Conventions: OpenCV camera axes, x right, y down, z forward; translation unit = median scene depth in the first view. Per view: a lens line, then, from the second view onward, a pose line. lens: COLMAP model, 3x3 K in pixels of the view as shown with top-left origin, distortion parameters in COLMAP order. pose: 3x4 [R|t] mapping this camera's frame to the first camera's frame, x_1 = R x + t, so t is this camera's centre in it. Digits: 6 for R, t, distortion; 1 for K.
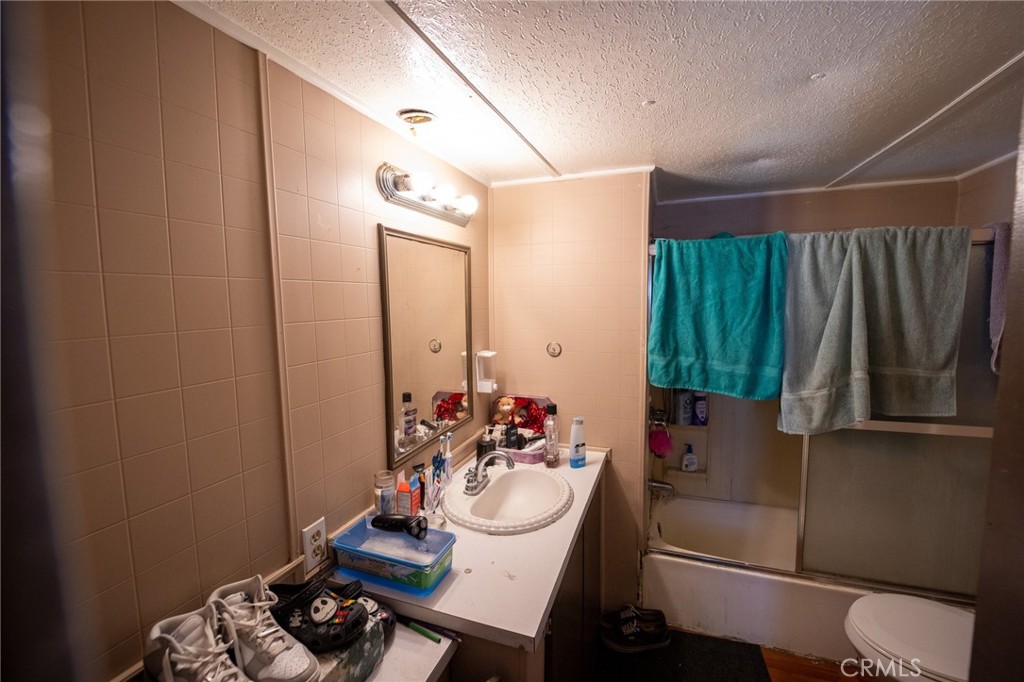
lens RADIAL K [[430.5, 0, 505.1], [0, 430.5, 337.2], [0, 0, 1]] dist [-0.021059, -0.001189]
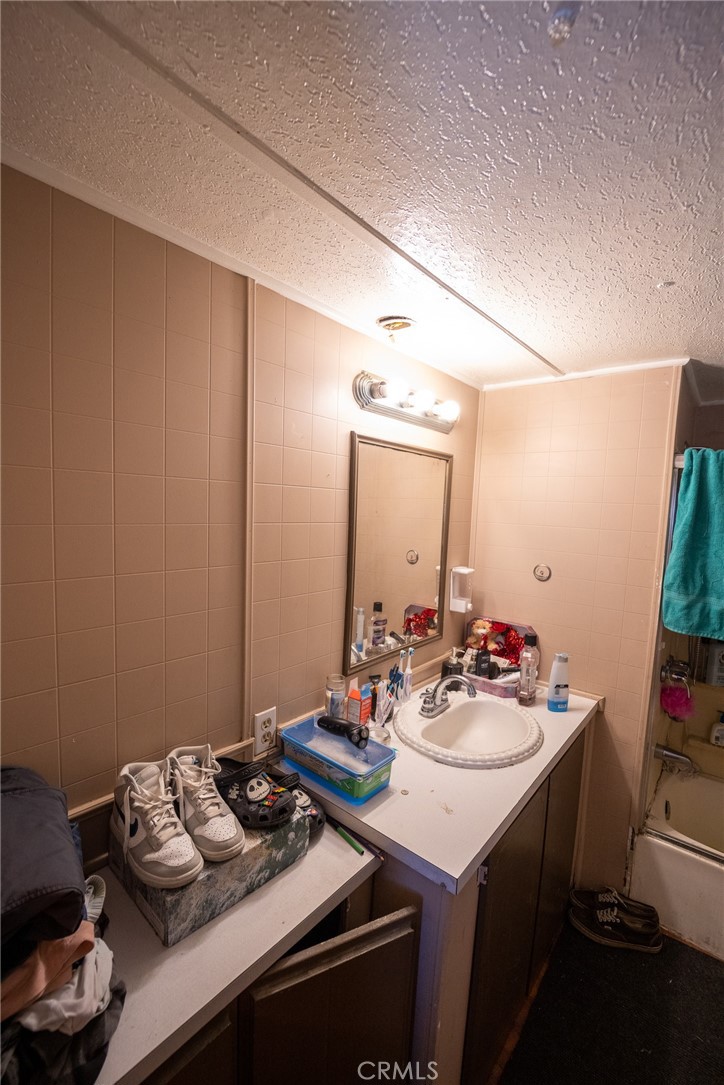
lens RADIAL K [[456.1, 0, 350.2], [0, 456.1, 544.6], [0, 0, 1]] dist [-0.021059, -0.001189]
pose [[0.937278, 0.077533, -0.339850, 0.065583], [-0.080942, 0.996710, 0.004157, -0.001311], [0.339054, 0.023611, 0.940471, -0.006689]]
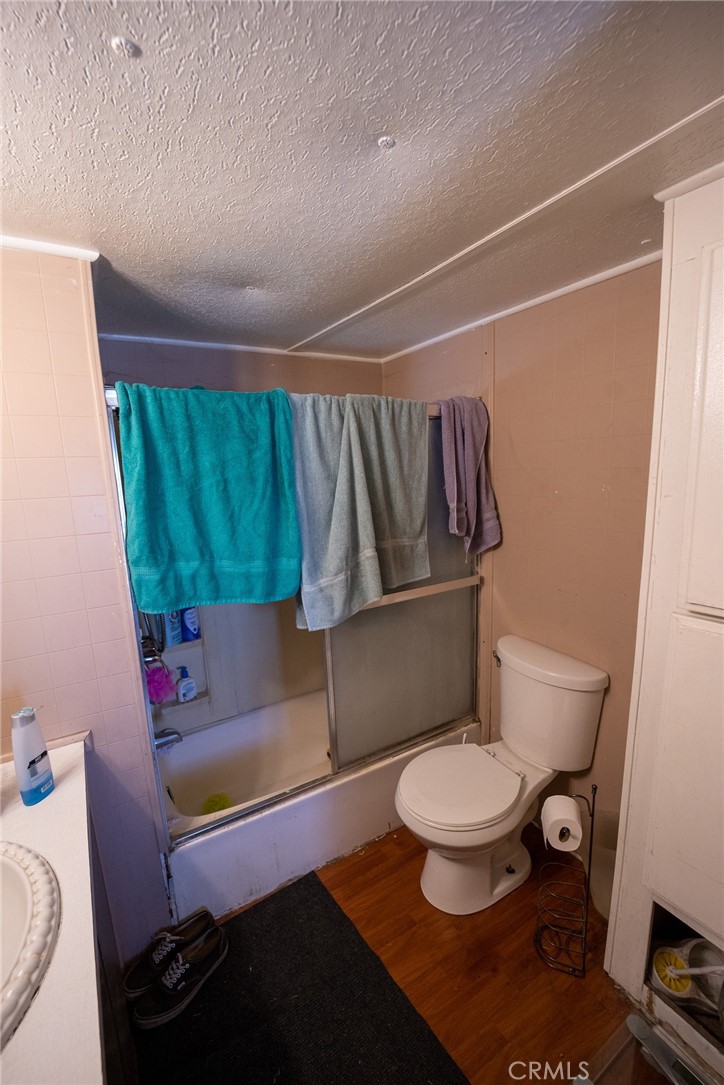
lens RADIAL K [[456.1, 0, 351.3], [0, 456.1, 553.1], [0, 0, 1]] dist [-0.021059, -0.001189]
pose [[0.621526, -0.152377, 0.768432, 0.027532], [0.099347, 0.988312, 0.115624, -0.027945], [-0.777069, 0.004478, 0.629400, 0.351090]]
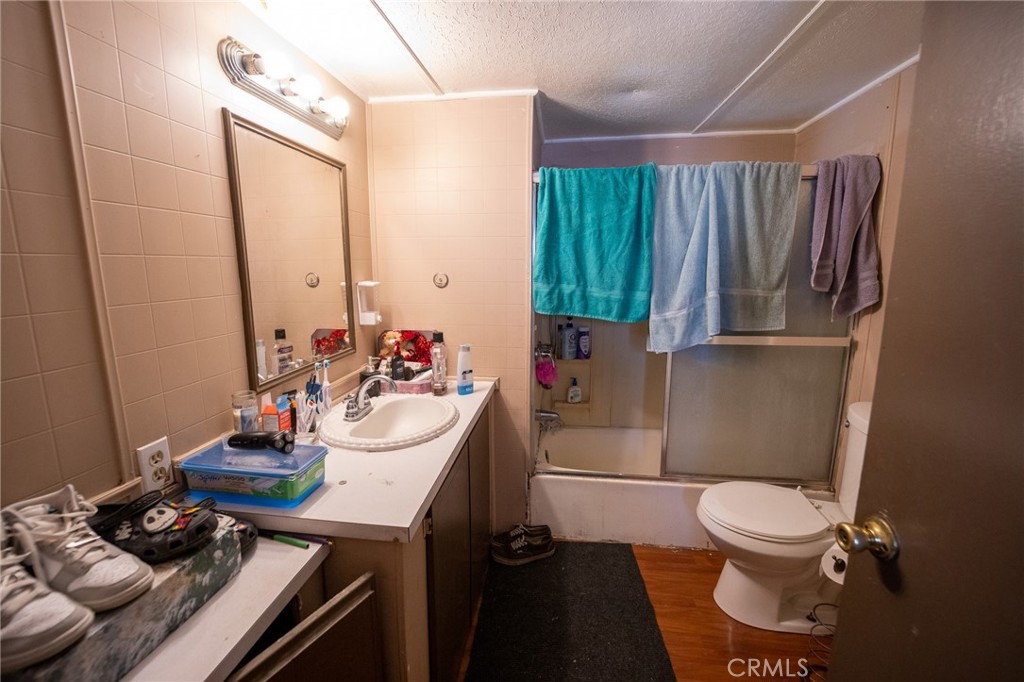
lens RADIAL K [[430.5, 0, 504.7], [0, 430.5, 340.0], [0, 0, 1]] dist [-0.021059, -0.001189]
pose [[0.974757, -0.026878, 0.221645, 0.040200], [0.009935, 0.996966, 0.077208, 0.103753], [-0.223048, -0.073057, 0.972066, 0.010805]]
